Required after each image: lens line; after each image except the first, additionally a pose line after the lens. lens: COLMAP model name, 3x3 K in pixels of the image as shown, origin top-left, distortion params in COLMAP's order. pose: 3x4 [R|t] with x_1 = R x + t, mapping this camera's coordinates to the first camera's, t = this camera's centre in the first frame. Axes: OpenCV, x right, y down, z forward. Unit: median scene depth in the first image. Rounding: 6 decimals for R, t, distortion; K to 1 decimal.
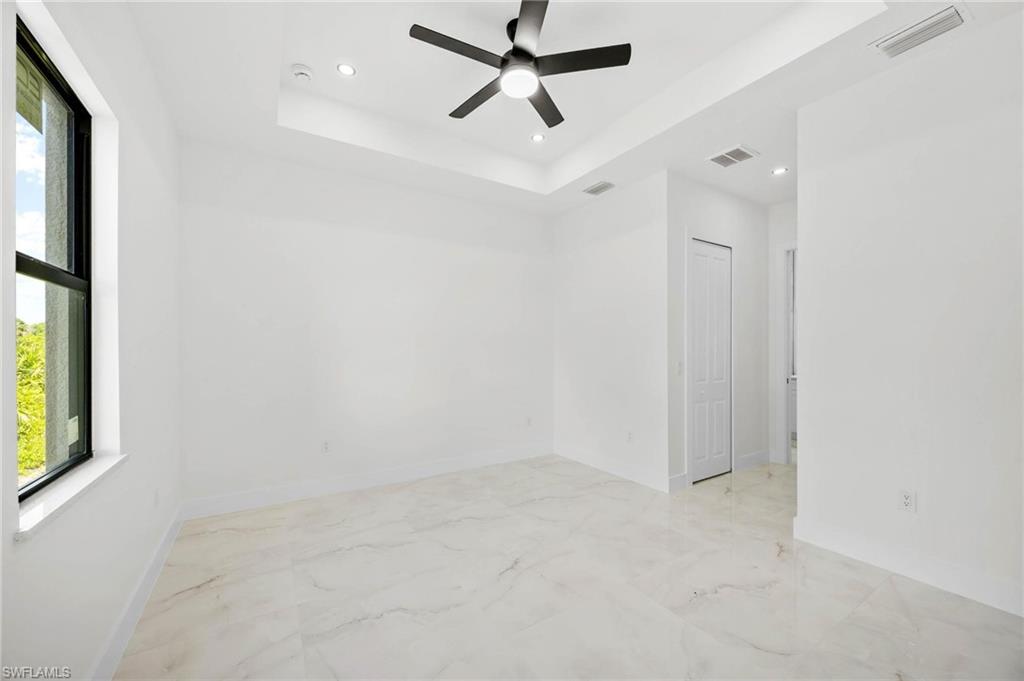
lens RADIAL K [[397.9, 0, 516.4], [0, 397.9, 343.4], [0, 0, 1]] dist [0.006009, -0.000120]
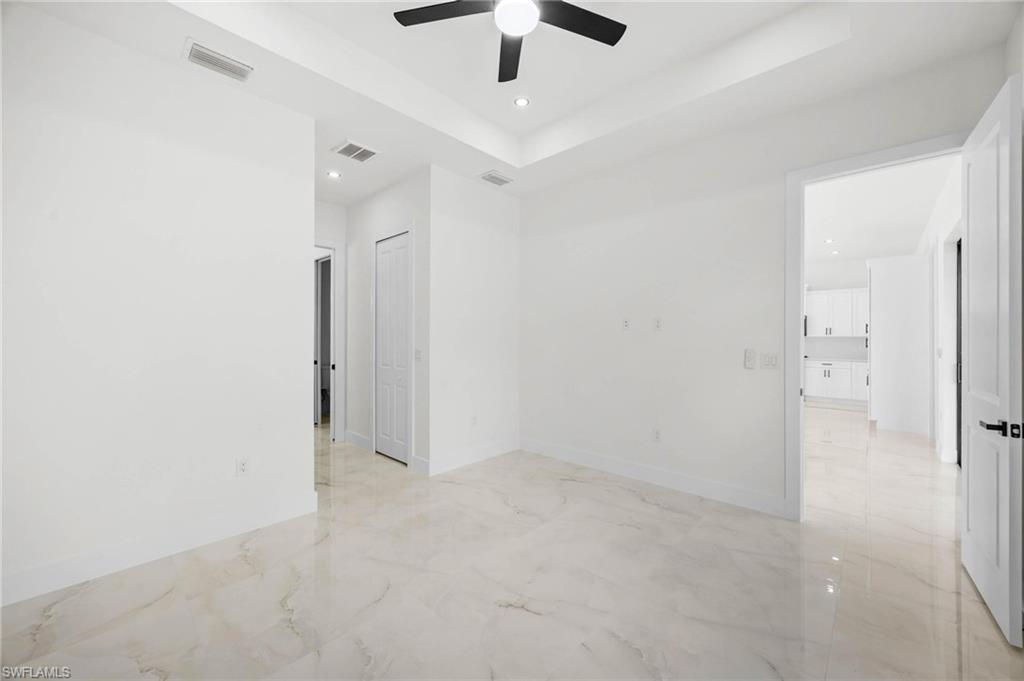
lens RADIAL K [[397.9, 0, 510.5], [0, 397.9, 337.8], [0, 0, 1]] dist [0.006009, -0.000120]
pose [[-0.246527, 0.005911, 0.969118, -0.570476], [-0.014829, 0.999841, -0.009870, 0.017311], [-0.969023, -0.016804, -0.246400, 0.885392]]
